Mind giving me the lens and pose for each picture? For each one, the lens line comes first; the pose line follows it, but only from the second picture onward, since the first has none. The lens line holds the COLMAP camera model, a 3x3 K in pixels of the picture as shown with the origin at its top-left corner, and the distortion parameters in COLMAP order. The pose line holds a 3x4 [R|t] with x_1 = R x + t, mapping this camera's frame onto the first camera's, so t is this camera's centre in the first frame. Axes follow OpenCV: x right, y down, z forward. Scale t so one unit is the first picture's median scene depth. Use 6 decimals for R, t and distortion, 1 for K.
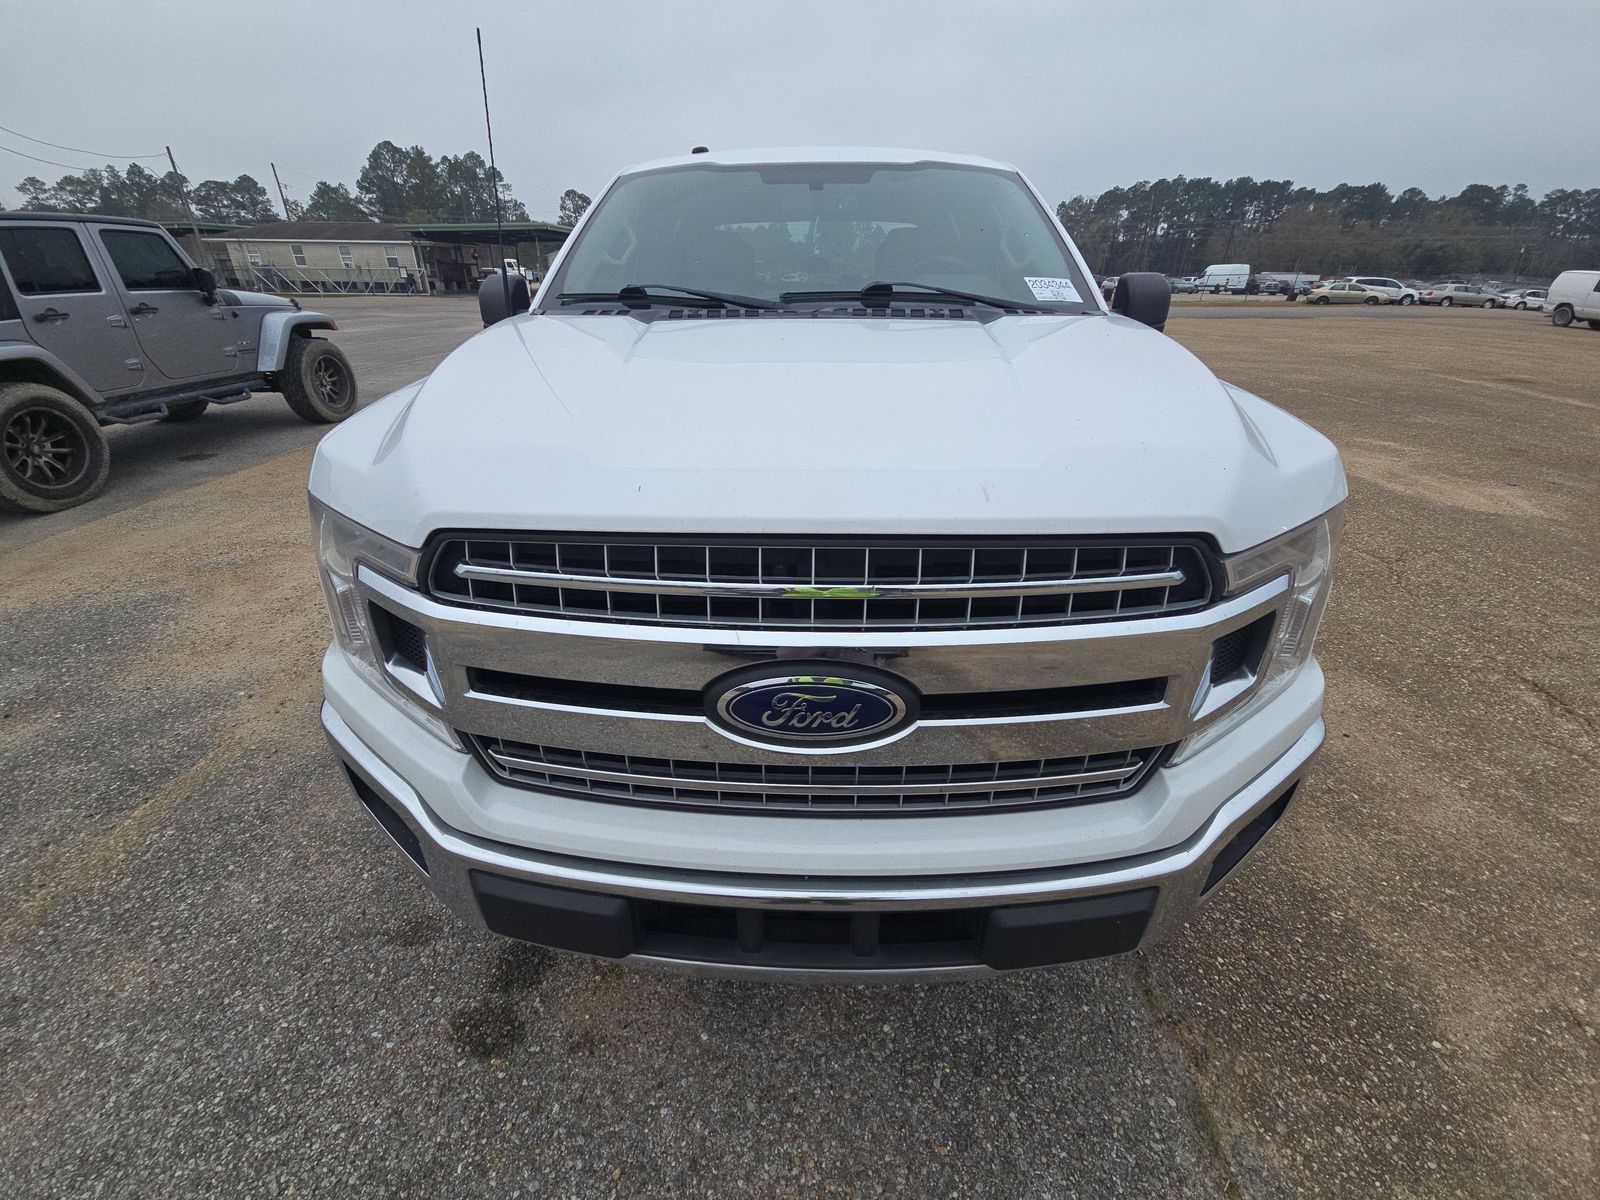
lens RADIAL K [[645.4, 0, 804.9], [0, 645.4, 615.9], [0, 0, 1]] dist [0.013029, -0.010743]
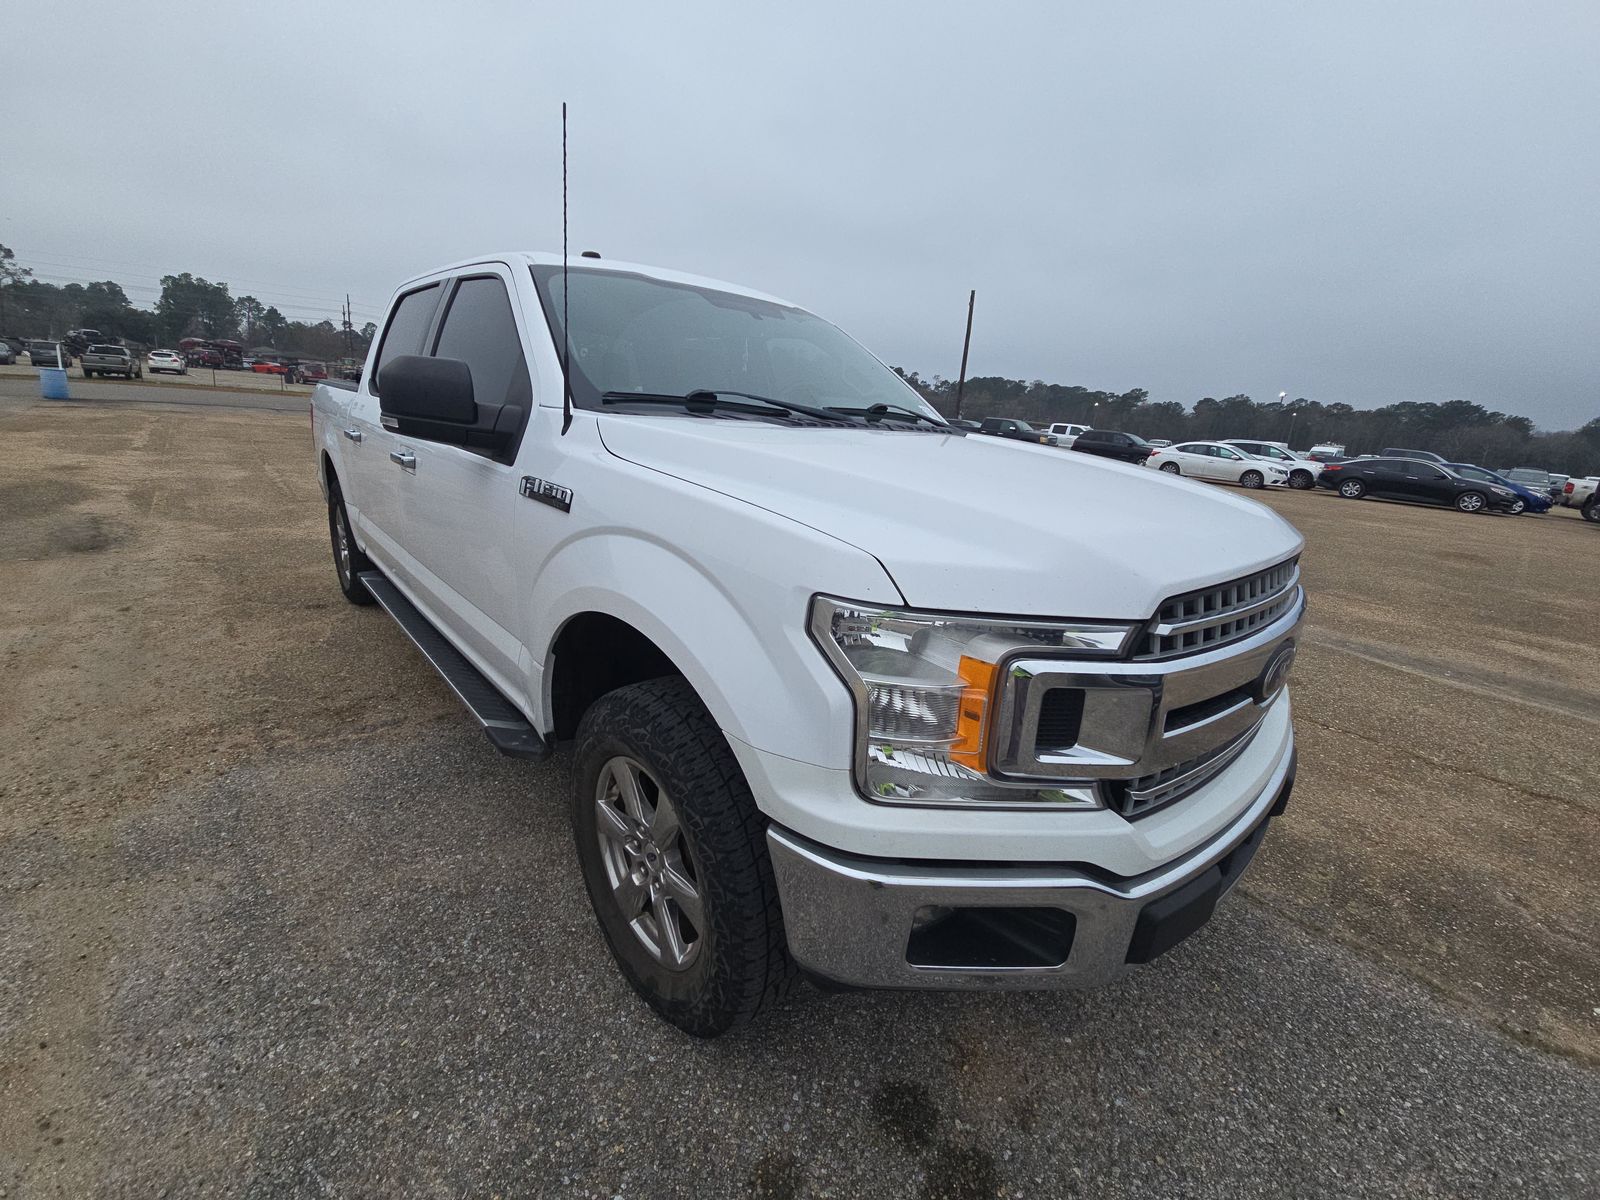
lens RADIAL K [[645.4, 0, 798.7], [0, 645.4, 589.4], [0, 0, 1]] dist [0.013029, -0.010743]
pose [[0.715151, -0.135483, 0.685714, -1.169716], [0.241081, 0.968646, -0.060046, -0.158552], [-0.656078, 0.208255, 0.725390, 0.328764]]
